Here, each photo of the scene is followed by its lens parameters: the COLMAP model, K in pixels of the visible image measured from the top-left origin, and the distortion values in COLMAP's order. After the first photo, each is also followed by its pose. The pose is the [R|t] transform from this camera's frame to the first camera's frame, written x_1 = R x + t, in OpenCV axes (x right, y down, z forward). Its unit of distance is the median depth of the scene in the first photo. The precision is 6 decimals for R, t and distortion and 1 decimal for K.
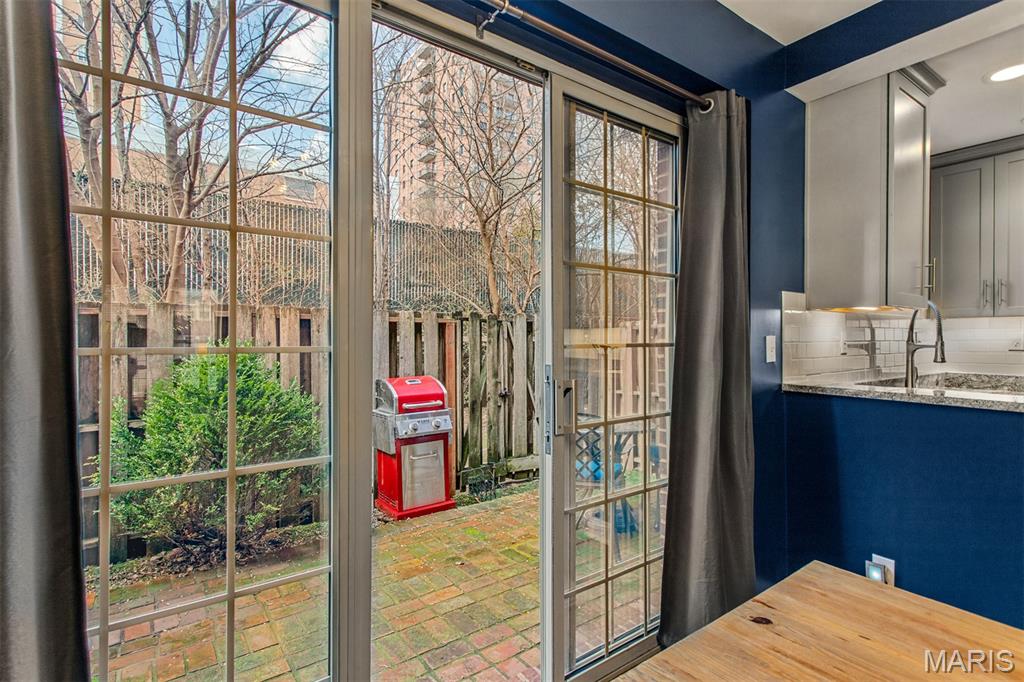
lens RADIAL K [[497.7, 0, 512.0], [0, 497.7, 341.0], [0, 0, 1]] dist [0.000915, 0.000102]
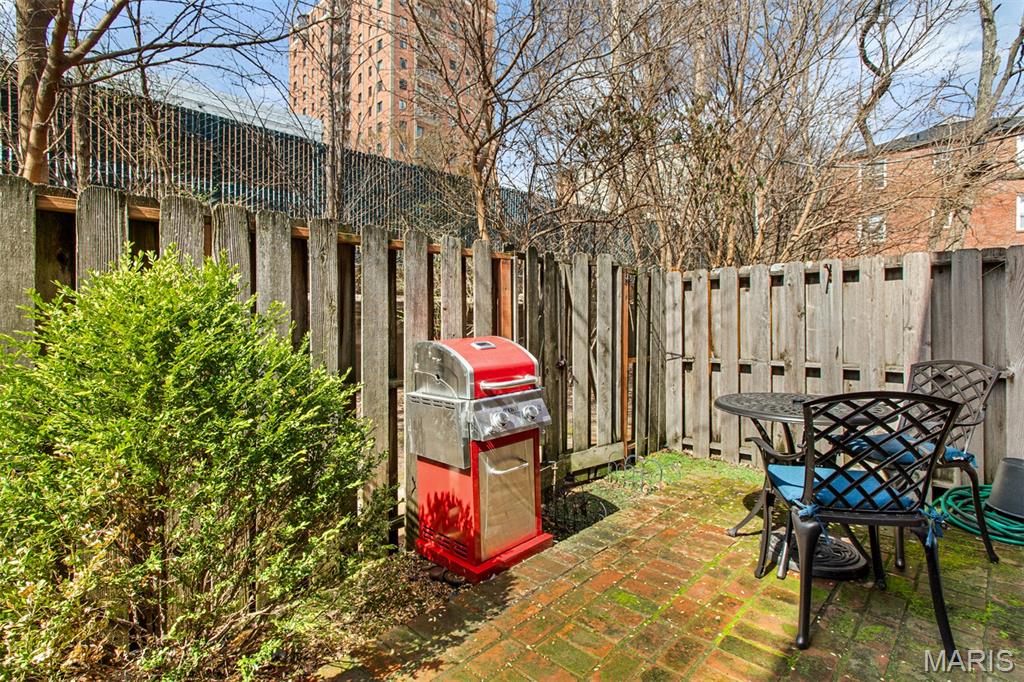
lens RADIAL K [[505.1, 0, 514.0], [0, 505.1, 316.4], [0, 0, 1]] dist [0.000348, 0.000357]
pose [[0.985318, -0.002998, 0.170705, -0.269468], [0.002062, 0.999982, 0.005657, 0.043732], [-0.170719, -0.005222, 0.985306, 0.386590]]
